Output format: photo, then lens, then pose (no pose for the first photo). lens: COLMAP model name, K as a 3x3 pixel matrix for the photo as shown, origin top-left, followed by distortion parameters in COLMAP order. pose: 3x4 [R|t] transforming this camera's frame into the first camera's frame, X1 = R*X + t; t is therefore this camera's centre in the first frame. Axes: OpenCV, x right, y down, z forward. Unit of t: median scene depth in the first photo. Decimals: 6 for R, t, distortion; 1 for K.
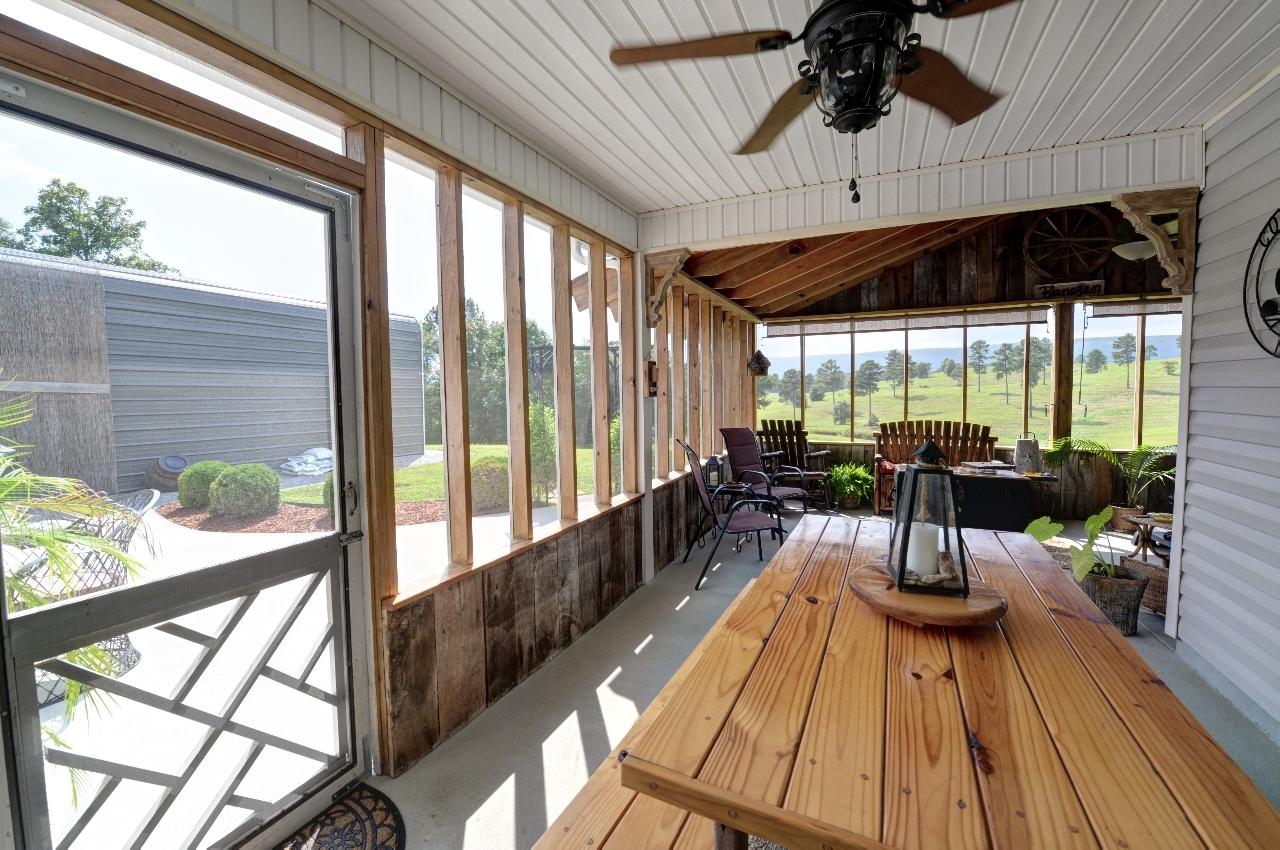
lens RADIAL K [[513.9, 0, 636.4], [0, 513.9, 418.0], [0, 0, 1]] dist [-0.022075, -0.000635]
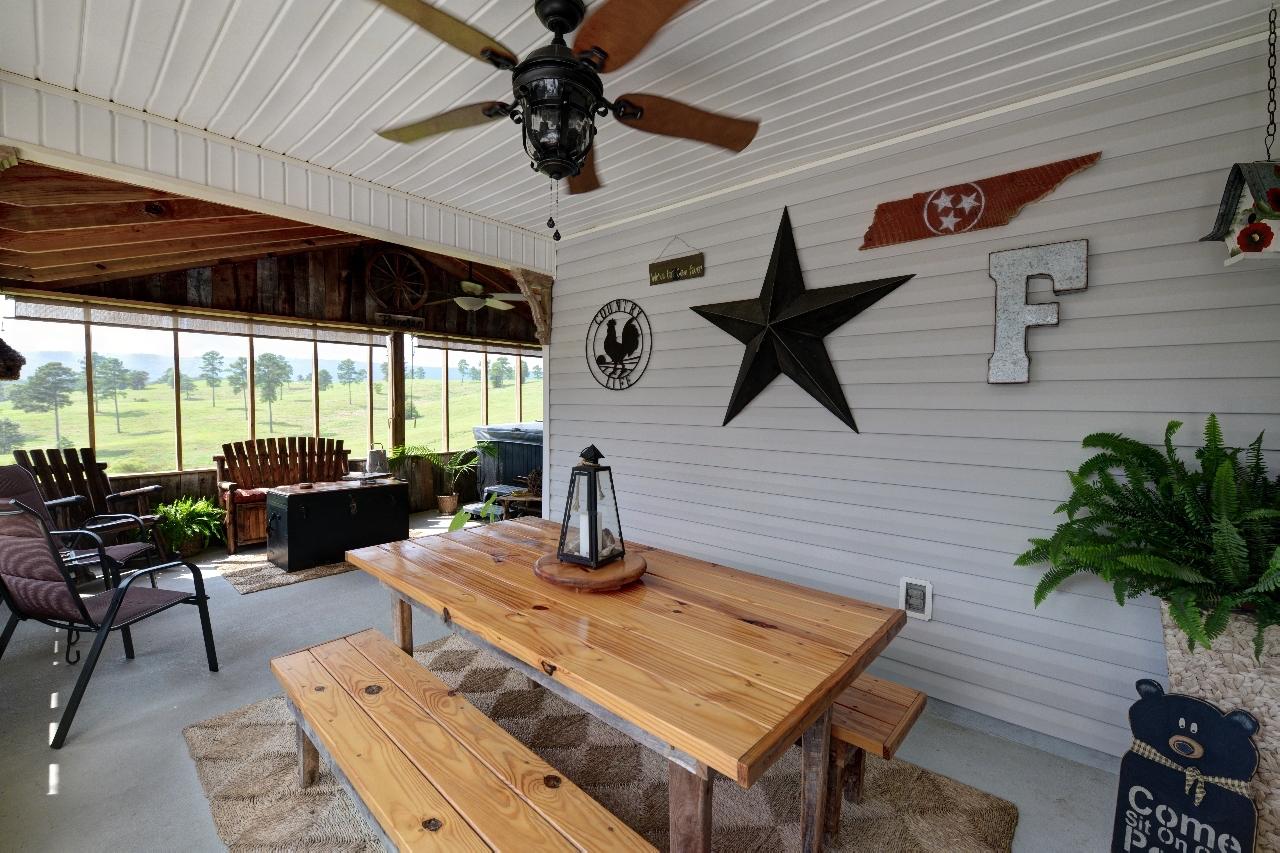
lens RADIAL K [[512.4, 0, 646.4], [0, 512.4, 420.8], [0, 0, 1]] dist [-0.016681, -0.002549]
pose [[0.262102, -0.019720, 0.964839, -0.139390], [0.042788, 0.999045, 0.008796, -0.005223], [-0.964091, 0.038978, 0.262696, 0.118859]]
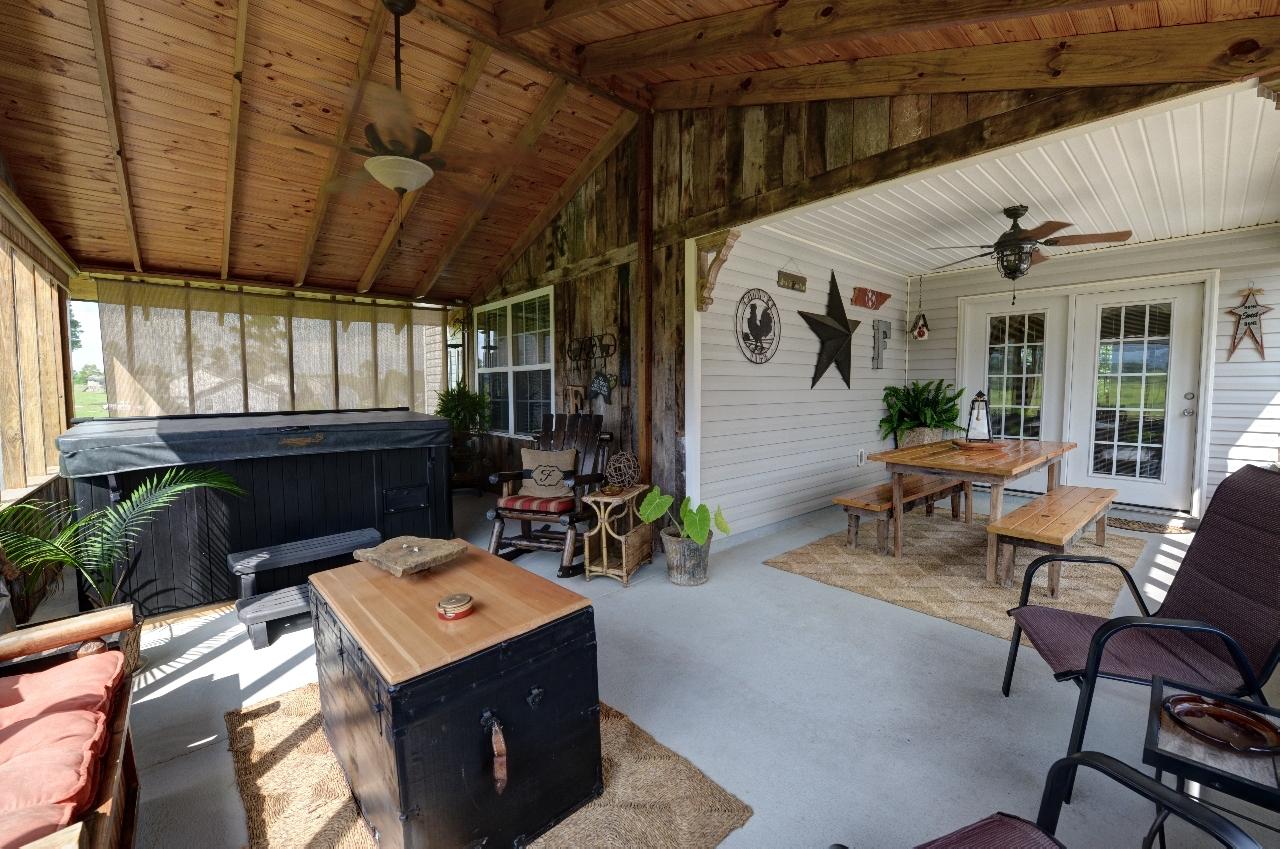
lens RADIAL K [[513.9, 0, 641.9], [0, 513.9, 417.8], [0, 0, 1]] dist [-0.022075, -0.000635]
pose [[-0.917190, -0.005268, 0.398415, 0.266938], [0.038606, 0.994033, 0.102019, -0.039683], [-0.396575, 0.108952, -0.911514, 0.991565]]
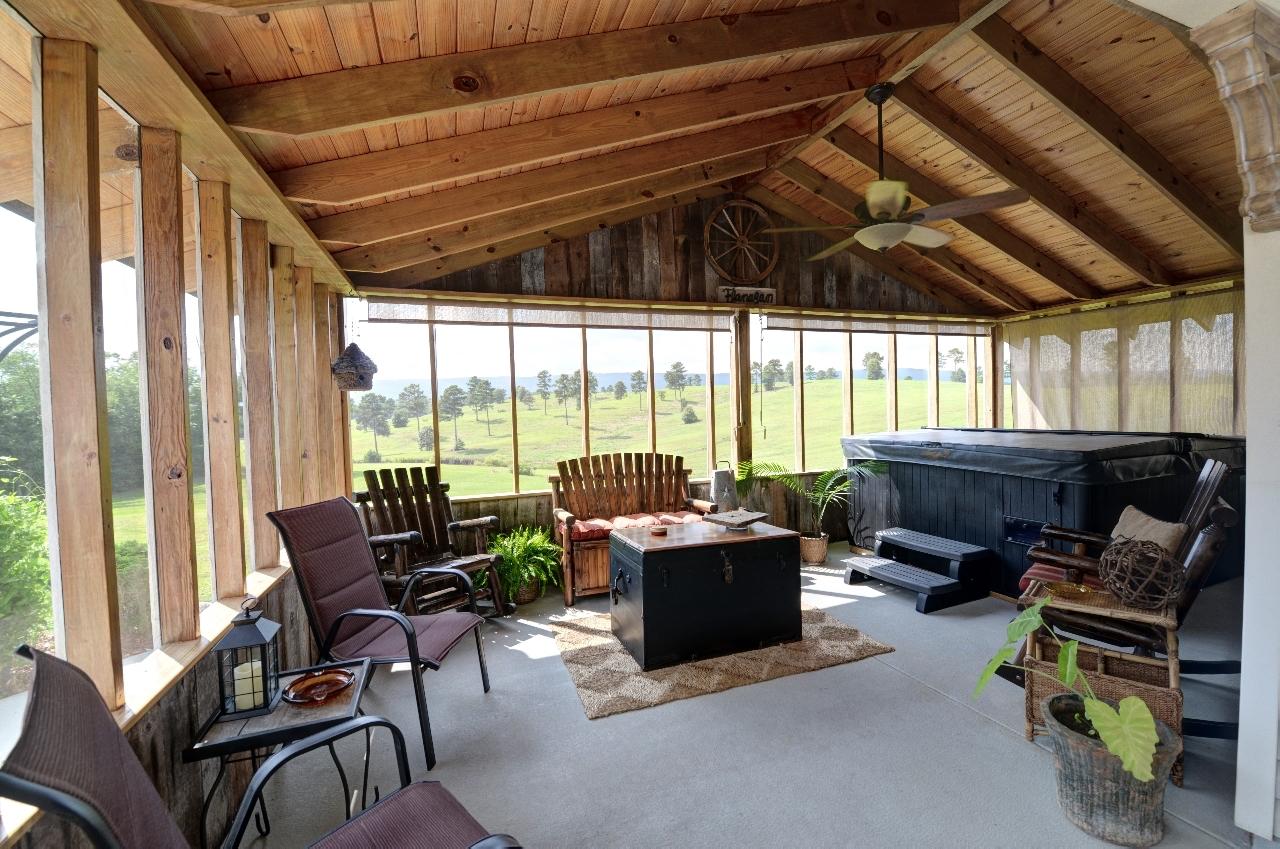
lens RADIAL K [[513.9, 0, 641.2], [0, 513.9, 418.8], [0, 0, 1]] dist [-0.022075, -0.000635]
pose [[0.709403, -0.019354, 0.704537, 0.080413], [0.052740, 0.998278, -0.025681, -0.023446], [-0.702827, 0.055375, 0.709202, 0.448760]]
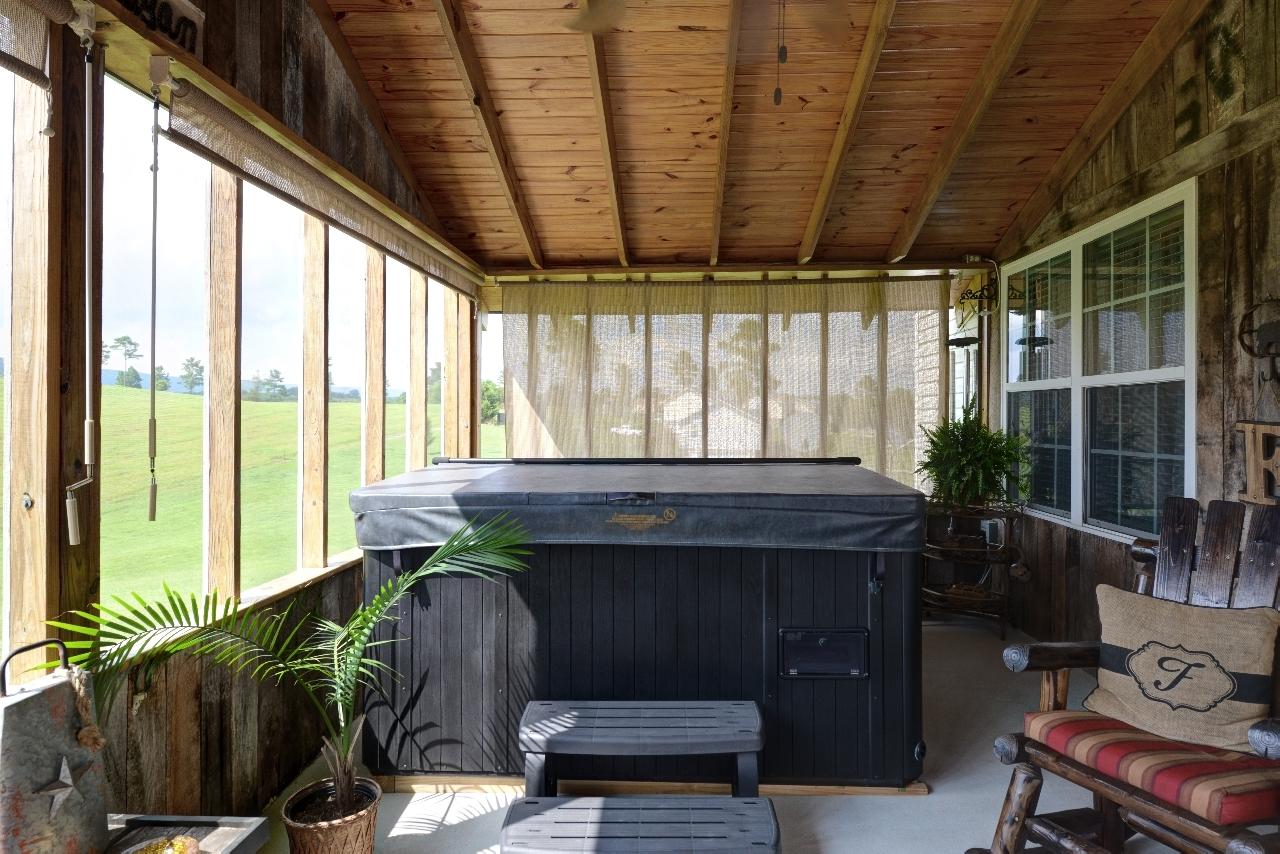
lens RADIAL K [[746.7, 0, 636.1], [0, 746.7, 413.8], [0, 0, 1]] dist [-0.003796, 0.002865]
pose [[-0.360782, 0.014154, 0.932543, 0.402339], [0.054230, 0.998511, 0.005825, -0.039148], [-0.931072, 0.052673, -0.361013, 0.805966]]
